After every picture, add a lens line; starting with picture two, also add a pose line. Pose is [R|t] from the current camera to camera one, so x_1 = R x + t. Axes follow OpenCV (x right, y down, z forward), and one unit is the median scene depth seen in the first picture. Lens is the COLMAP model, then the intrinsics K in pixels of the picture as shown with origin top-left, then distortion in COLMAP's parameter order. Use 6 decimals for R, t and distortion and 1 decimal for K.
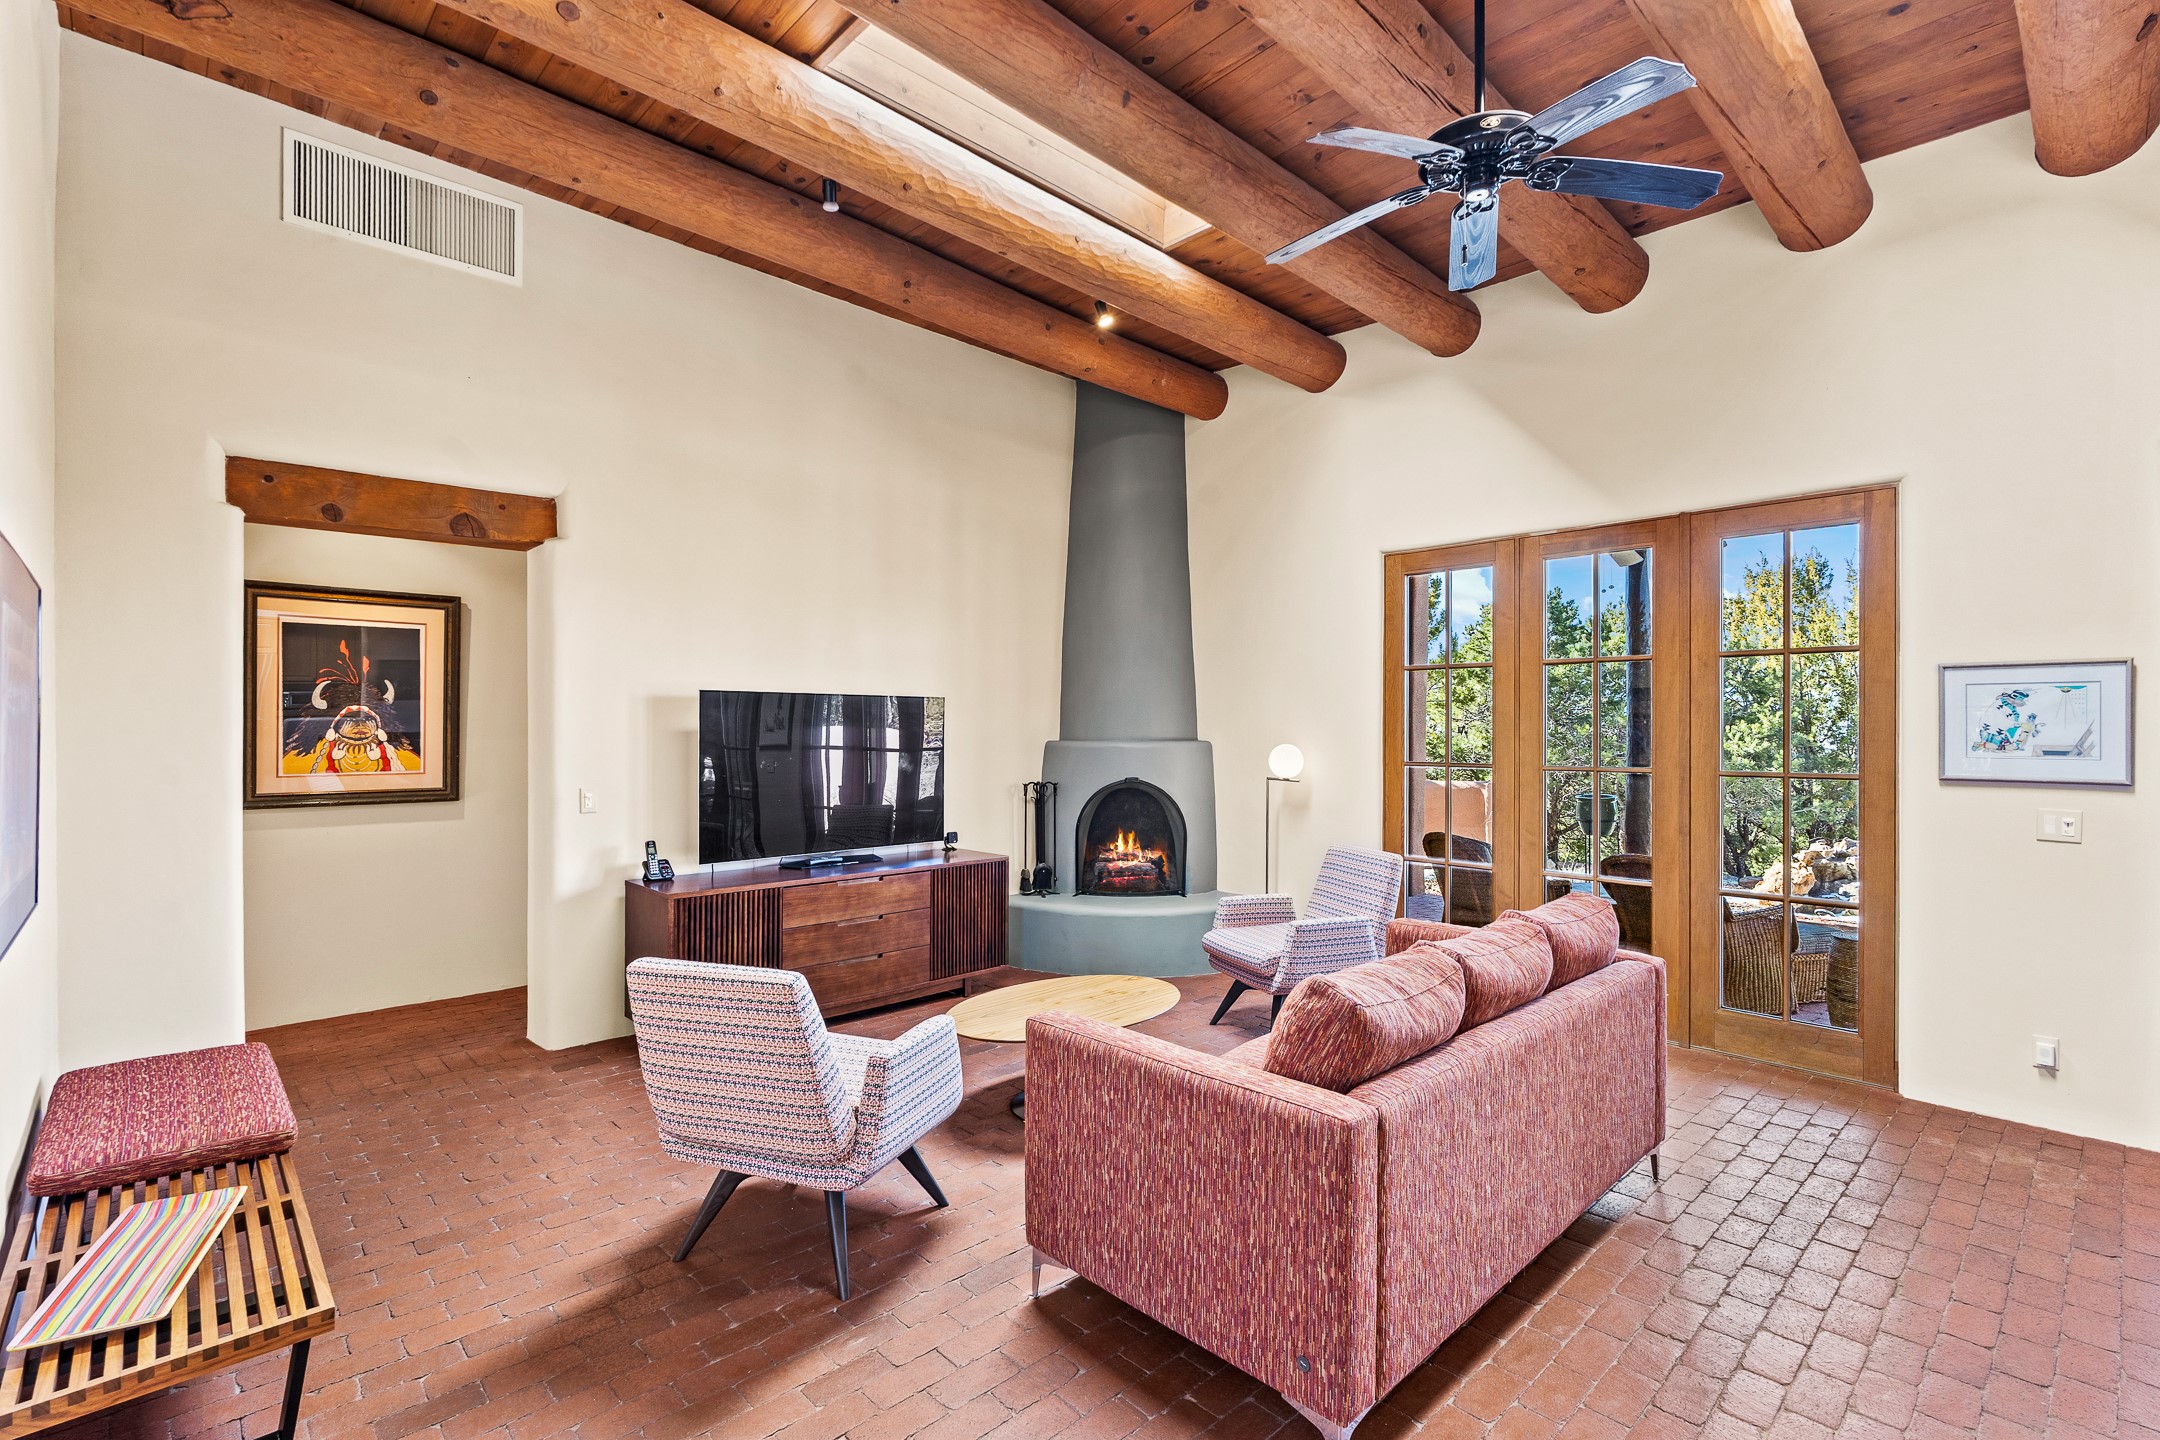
lens RADIAL K [[980.3, 0, 1087.9], [0, 980.3, 727.2], [0, 0, 1]] dist [-0.003875, -0.000133]
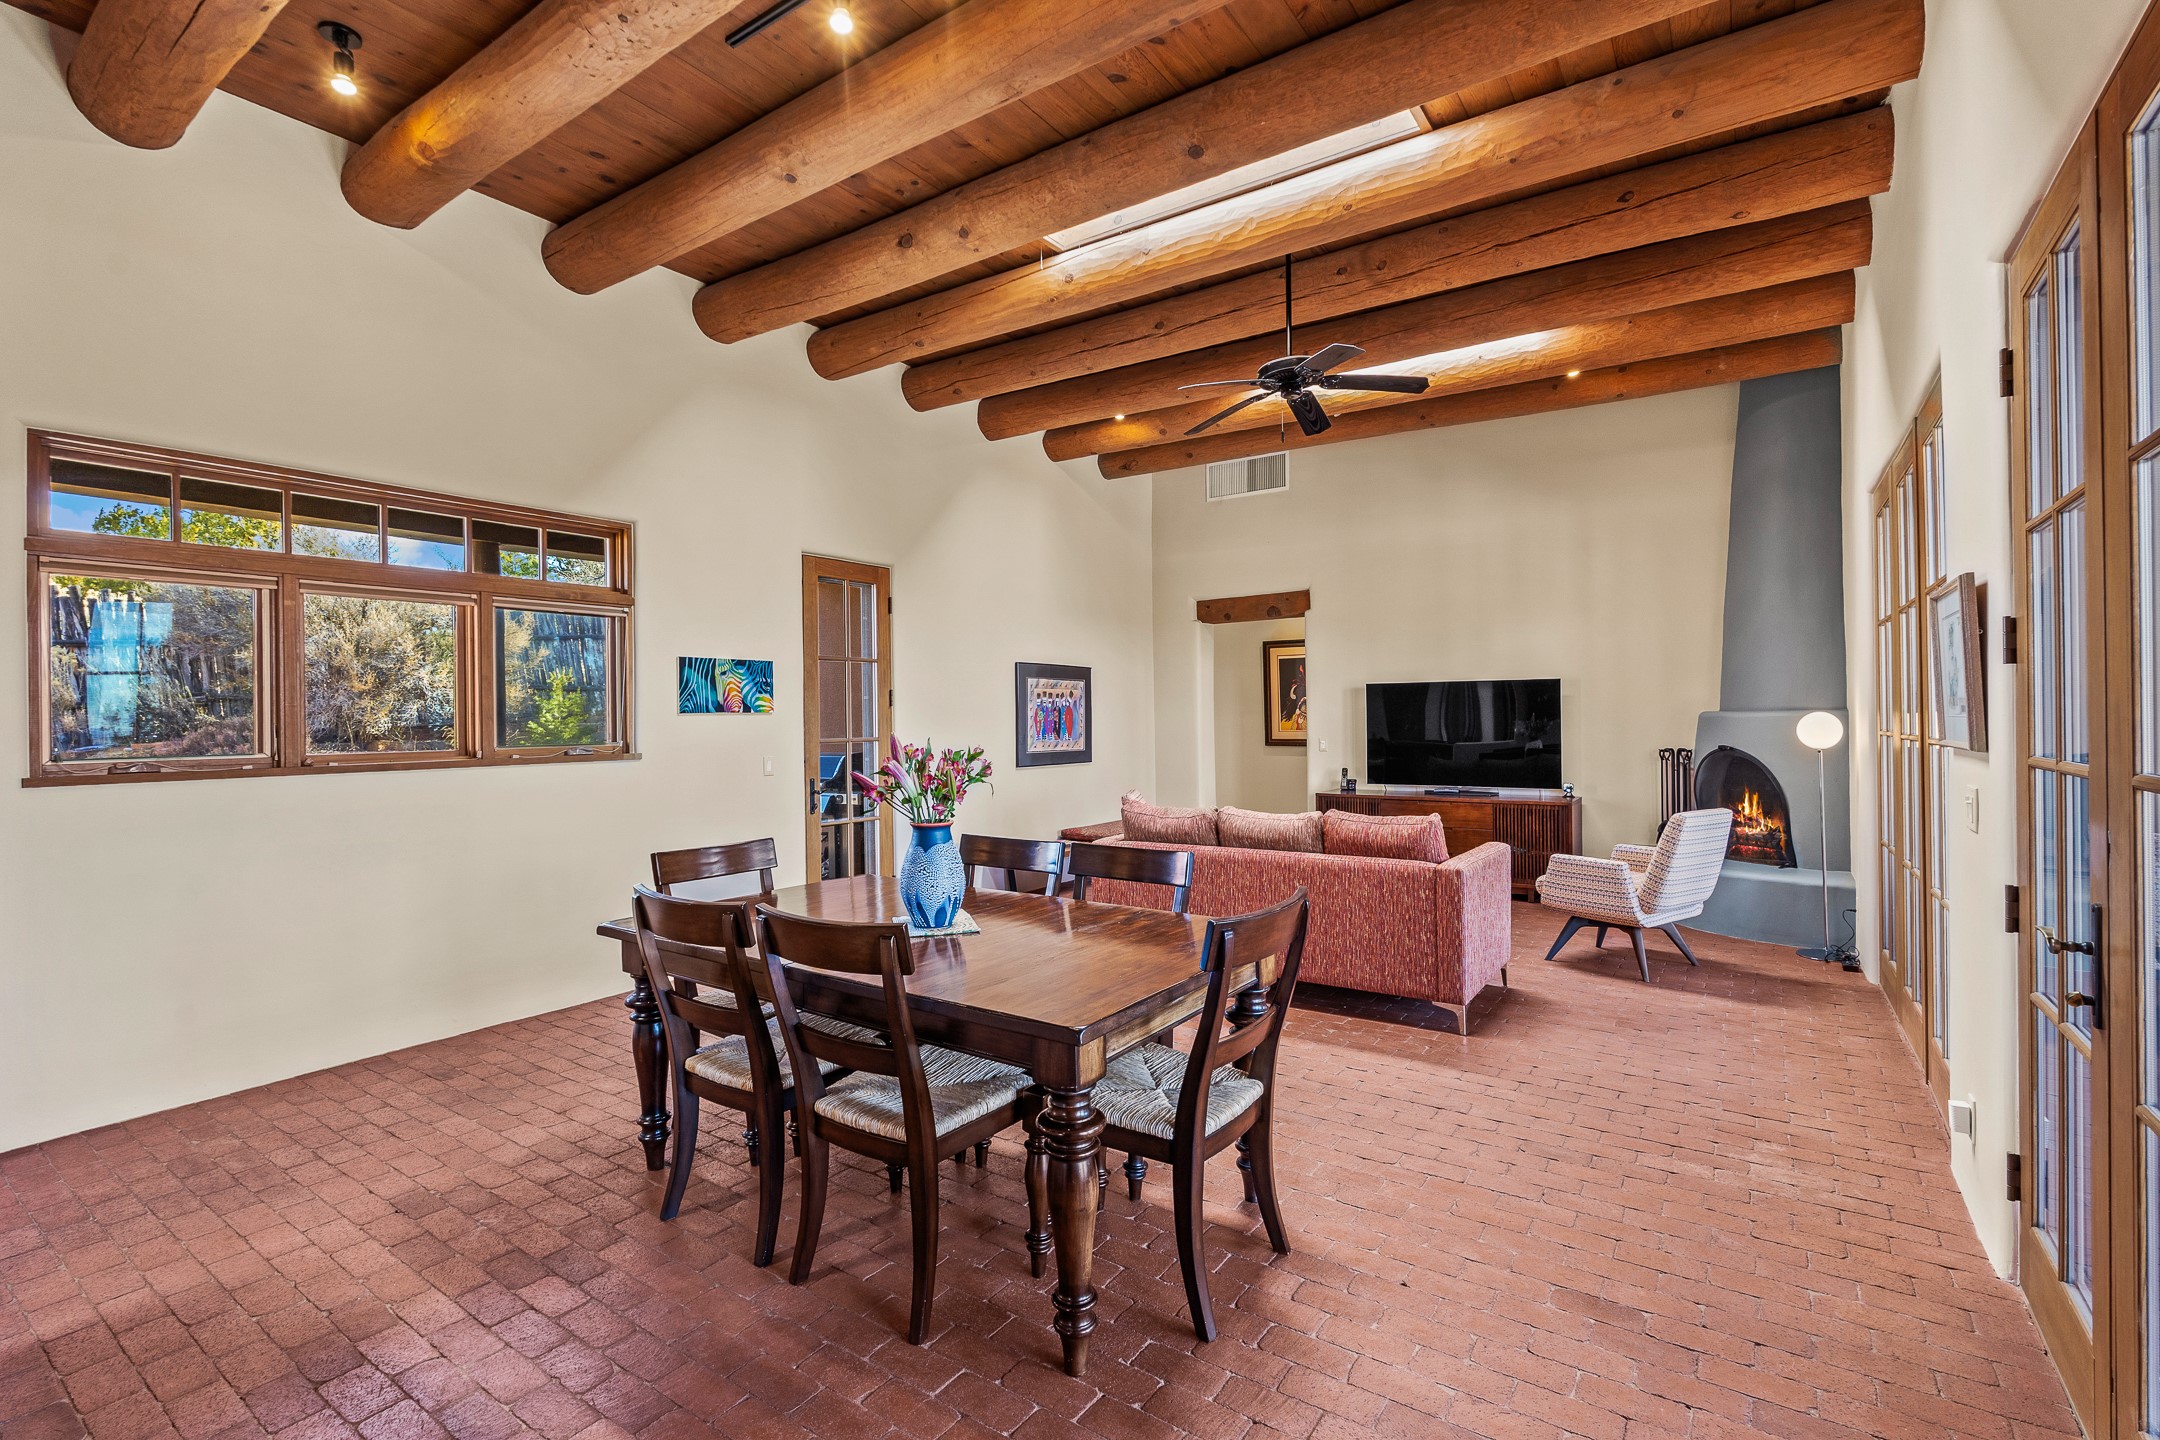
lens RADIAL K [[955.4, 0, 1081.3], [0, 955.4, 709.4], [0, 0, 1]] dist [-0.000550, 0.000192]
pose [[0.210054, -0.012585, -0.977609, 1.155047], [0.010898, 0.999885, -0.010530, 0.019921], [0.977629, -0.008442, 0.210167, 0.145995]]
